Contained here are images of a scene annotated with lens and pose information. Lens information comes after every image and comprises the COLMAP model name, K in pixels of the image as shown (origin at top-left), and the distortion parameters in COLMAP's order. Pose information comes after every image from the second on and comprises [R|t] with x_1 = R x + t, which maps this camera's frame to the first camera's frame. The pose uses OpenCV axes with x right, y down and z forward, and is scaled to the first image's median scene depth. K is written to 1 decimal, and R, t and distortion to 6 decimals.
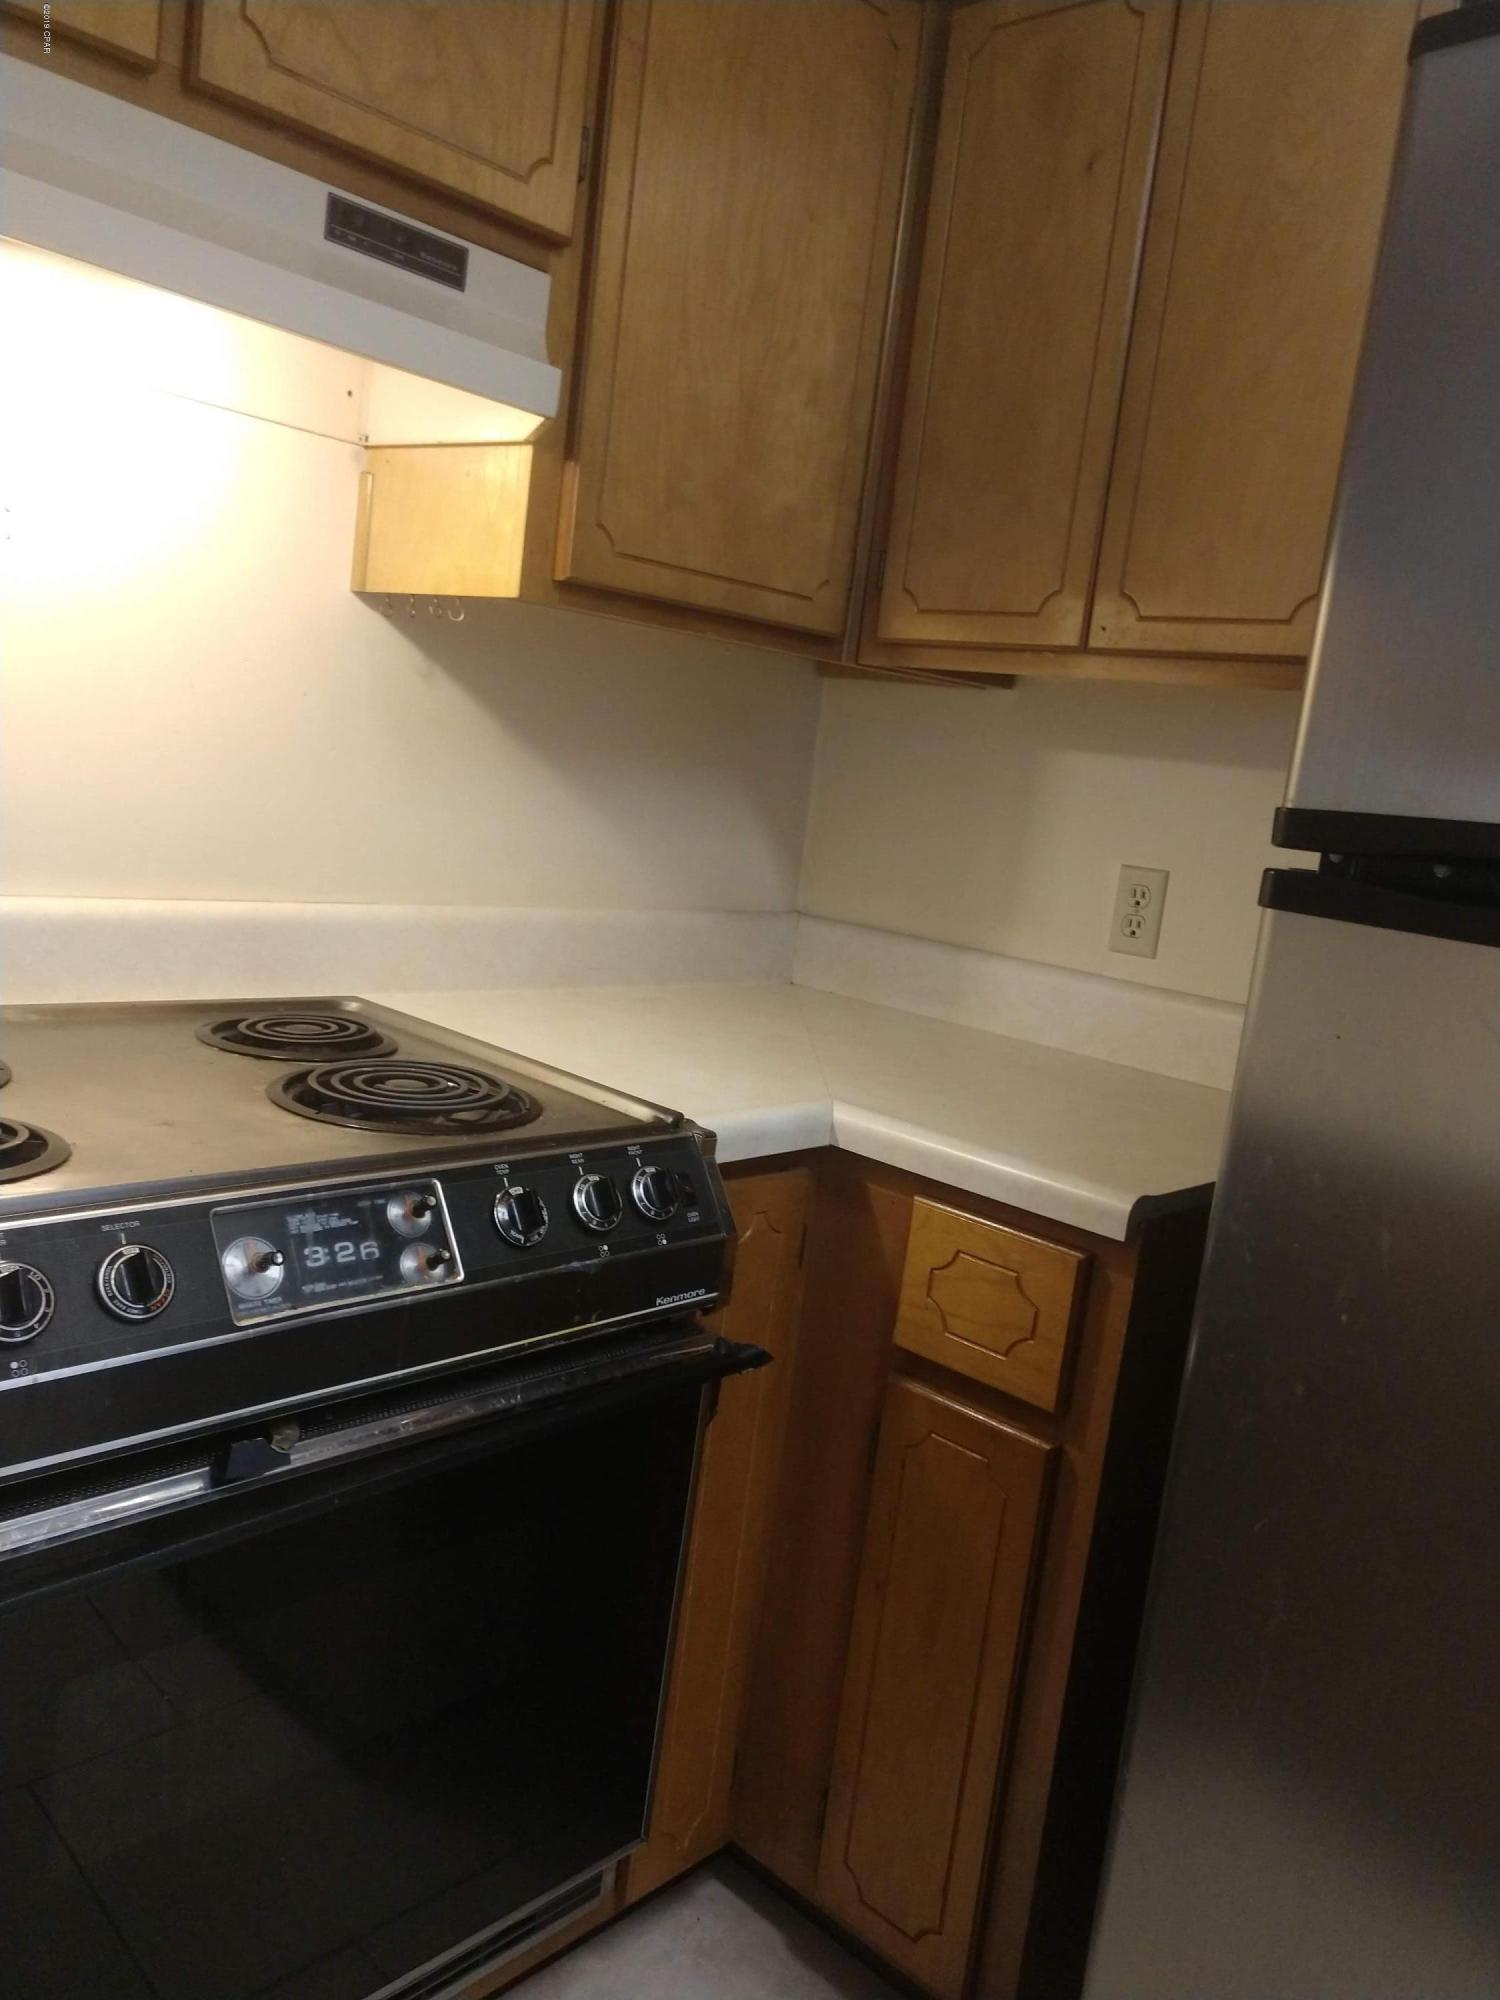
lens RADIAL K [[1521.3, 0, 745.9], [0, 1521.3, 1016.9], [0, 0, 1]] dist [0.007642, -0.008136]
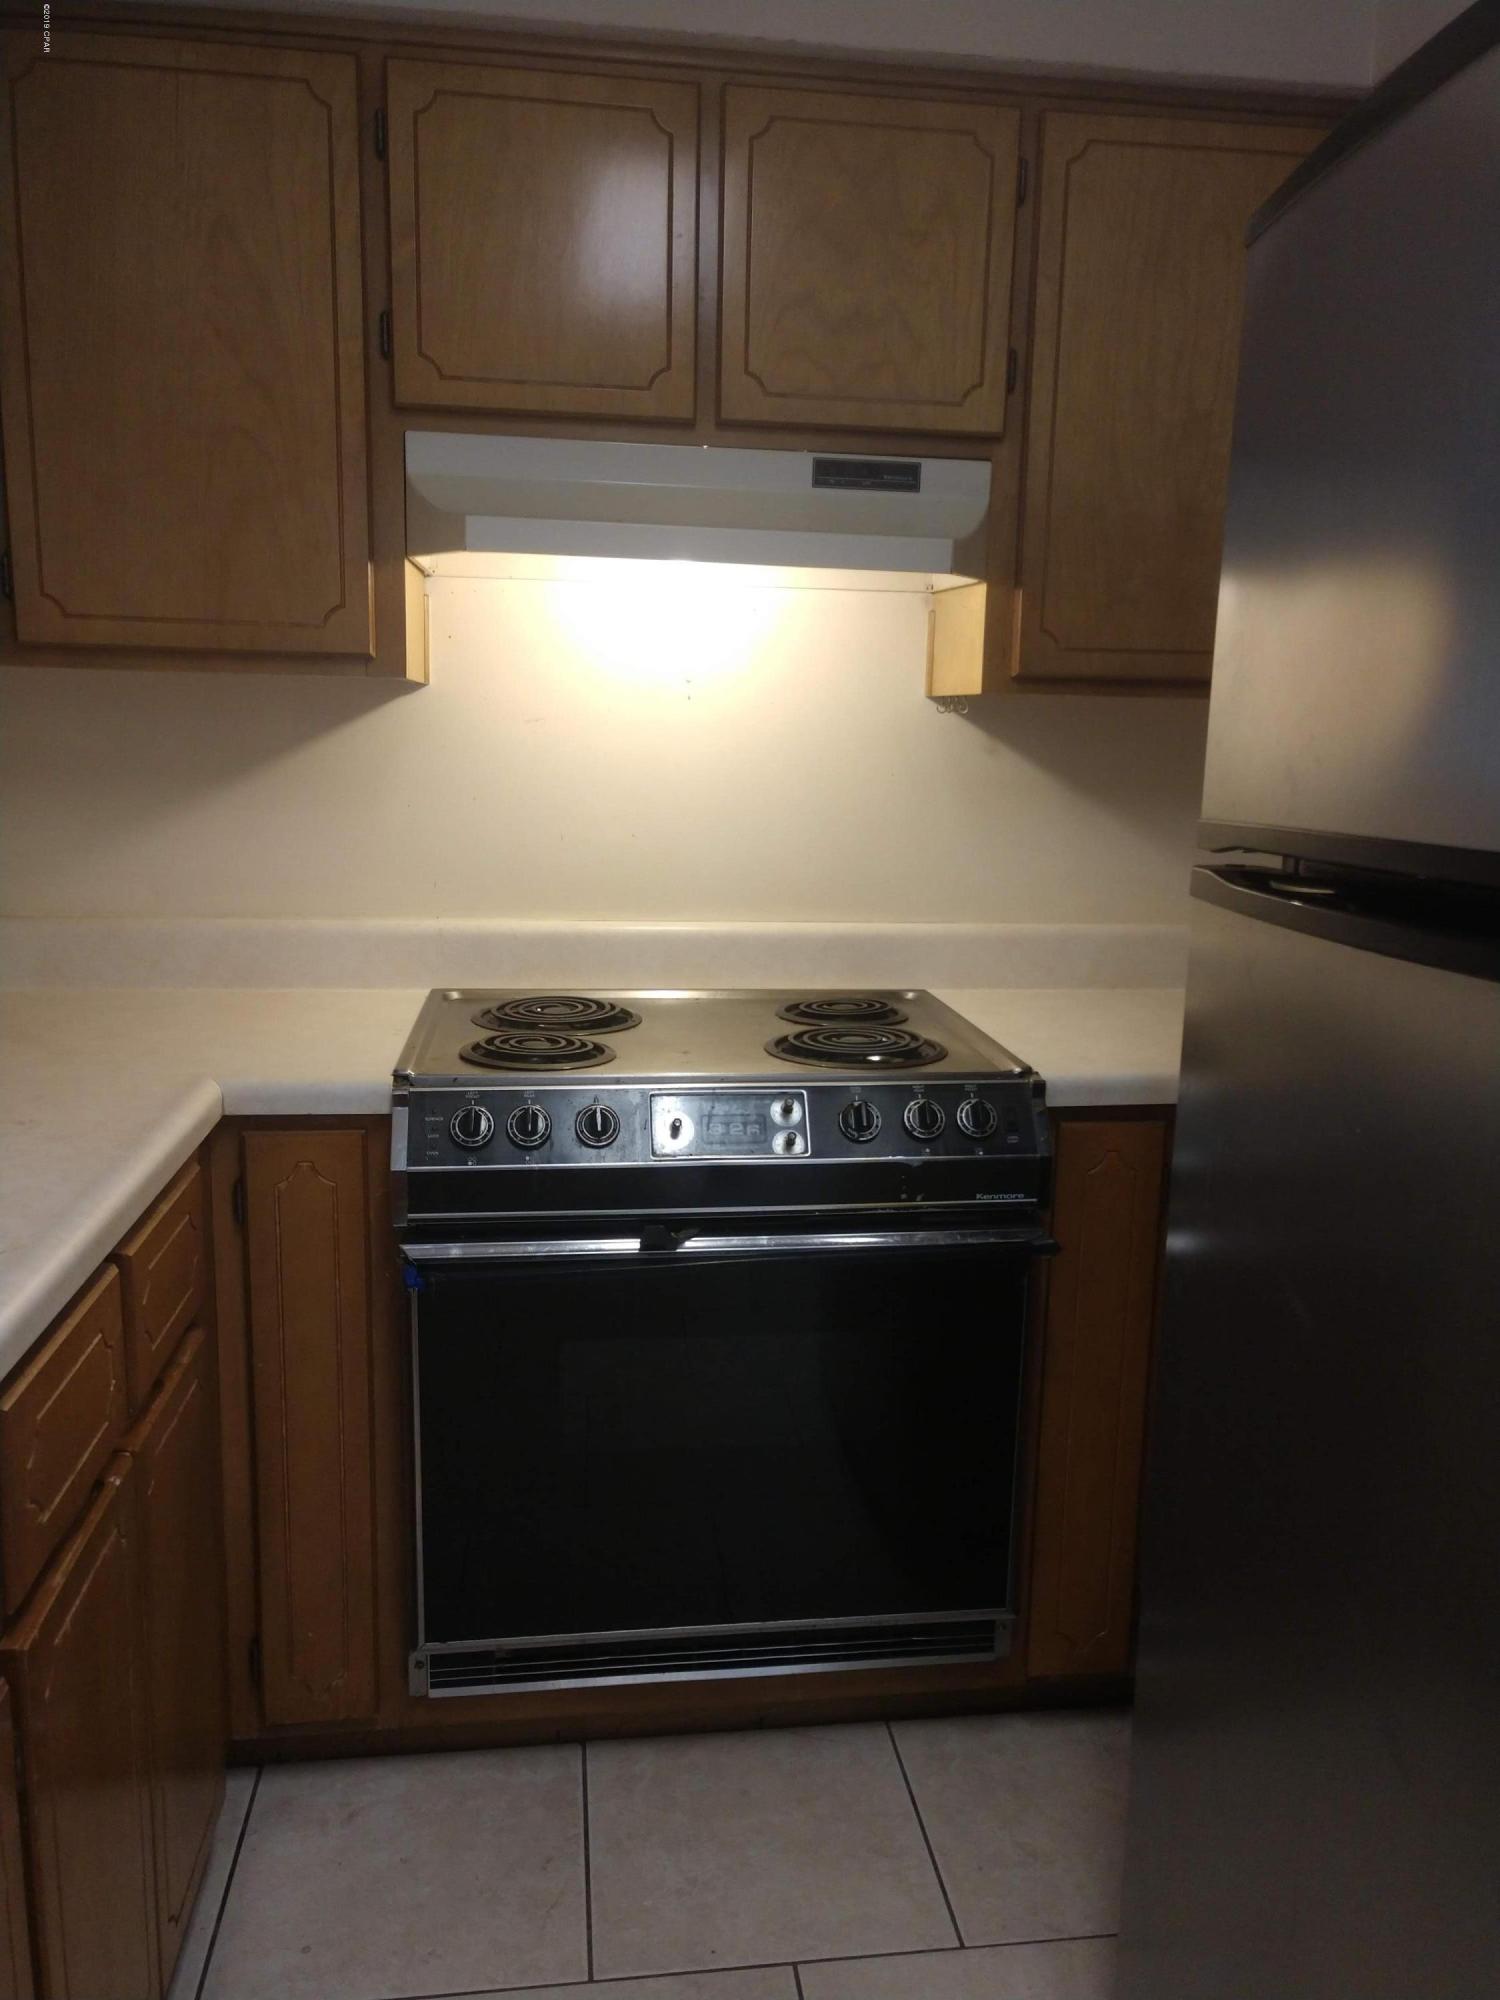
lens RADIAL K [[1521.3, 0, 753.5], [0, 1521.3, 991.8], [0, 0, 1]] dist [0.007642, -0.008136]
pose [[0.785580, -0.001950, -0.618758, 0.600477], [-0.026463, 0.998974, -0.036746, 0.053449], [0.618195, 0.045241, 0.784722, -0.209813]]
